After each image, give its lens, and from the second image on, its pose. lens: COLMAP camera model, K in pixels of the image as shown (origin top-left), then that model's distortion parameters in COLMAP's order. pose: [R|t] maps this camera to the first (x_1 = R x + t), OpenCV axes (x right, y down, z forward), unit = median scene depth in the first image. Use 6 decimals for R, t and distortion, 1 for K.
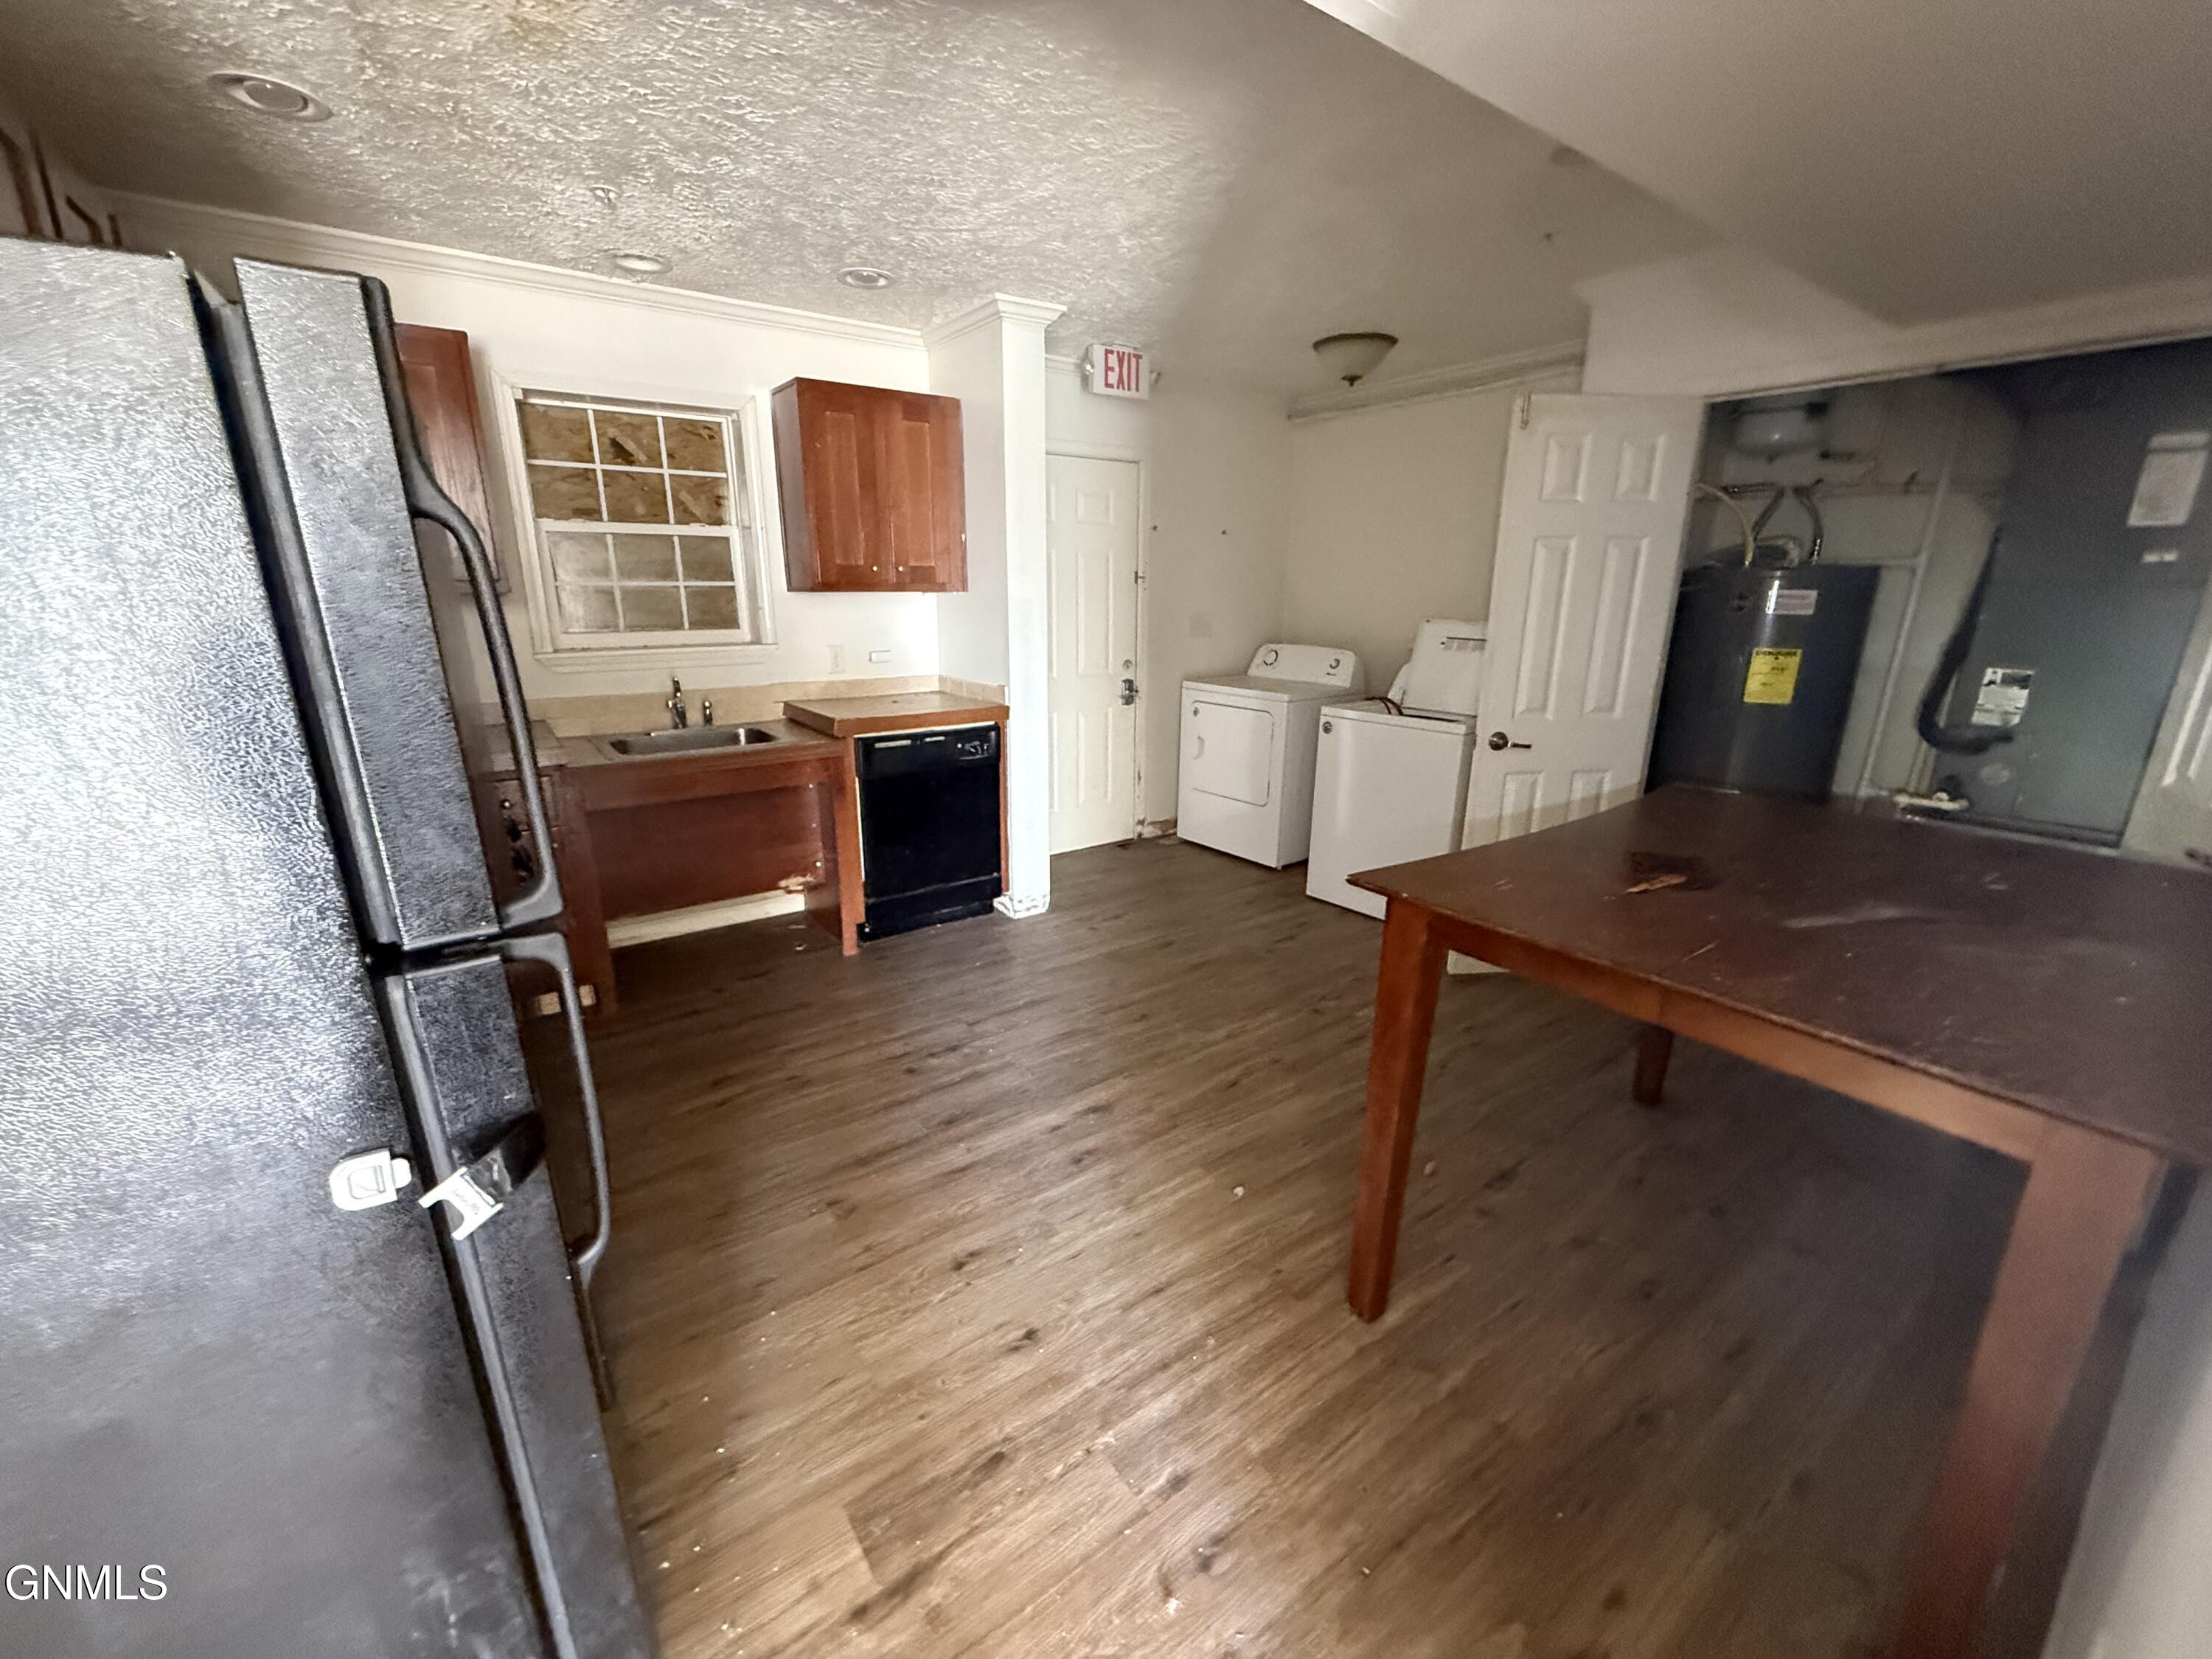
lens RADIAL K [[879.7, 0, 1108.7], [0, 879.7, 836.6], [0, 0, 1]] dist [0.000508, 0.000261]
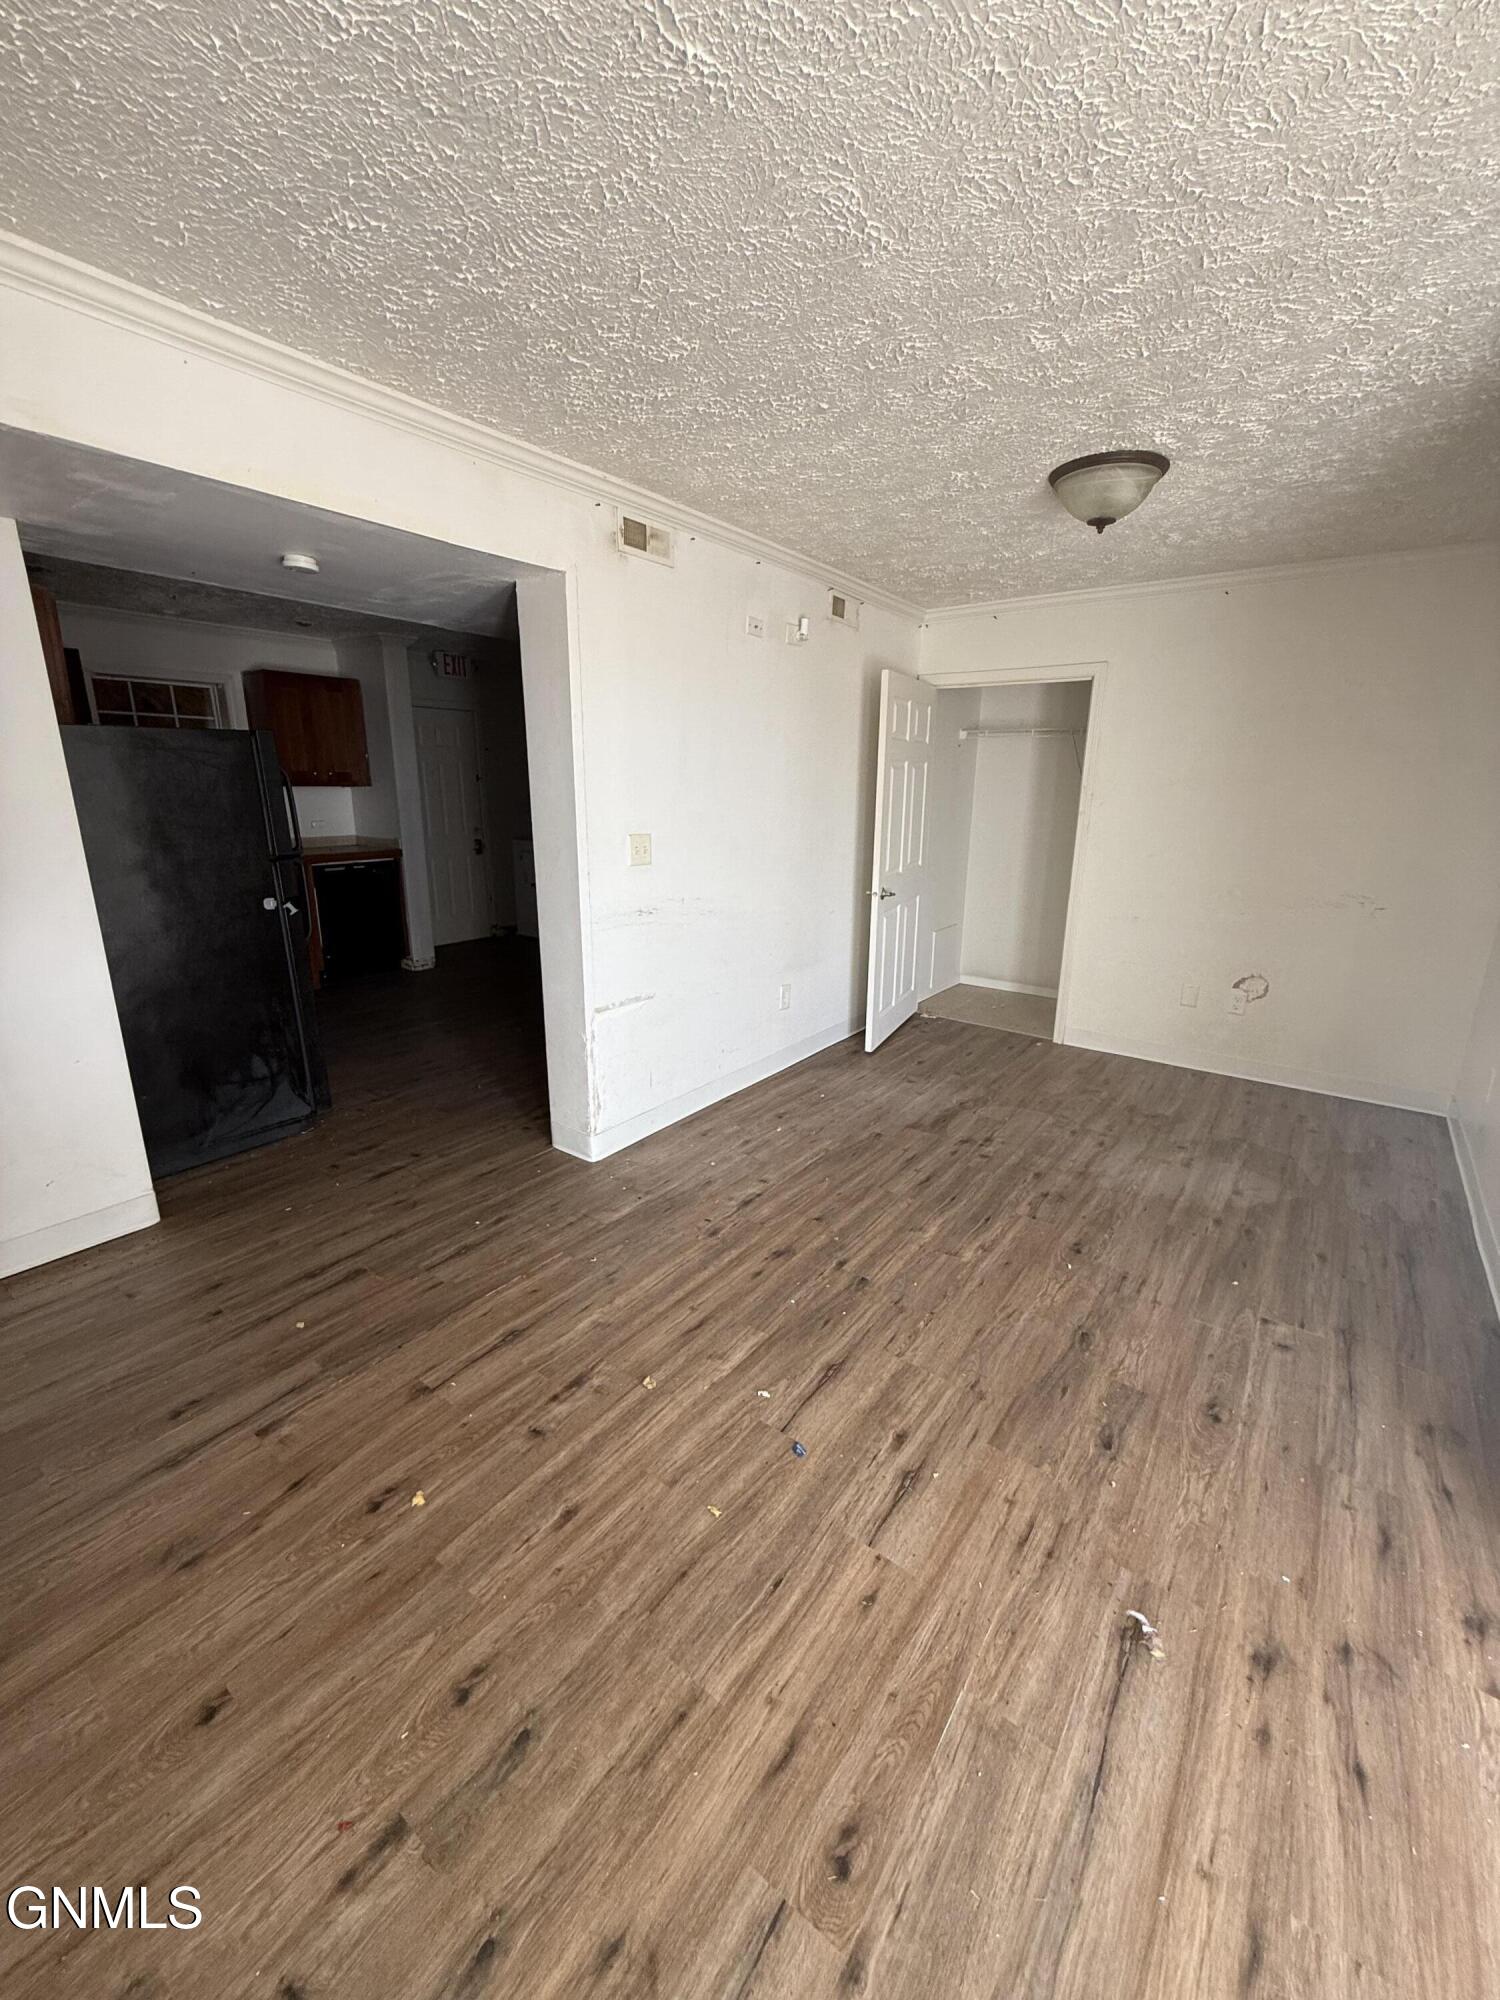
lens RADIAL K [[795.4, 0, 745.3], [0, 795.4, 994.1], [0, 0, 1]] dist [0.000508, 0.000261]
pose [[0.955648, -0.073470, 0.285199, 0.070528], [0.078940, 0.996849, -0.007716, 0.207388], [-0.283734, 0.029887, 0.958437, -0.726832]]
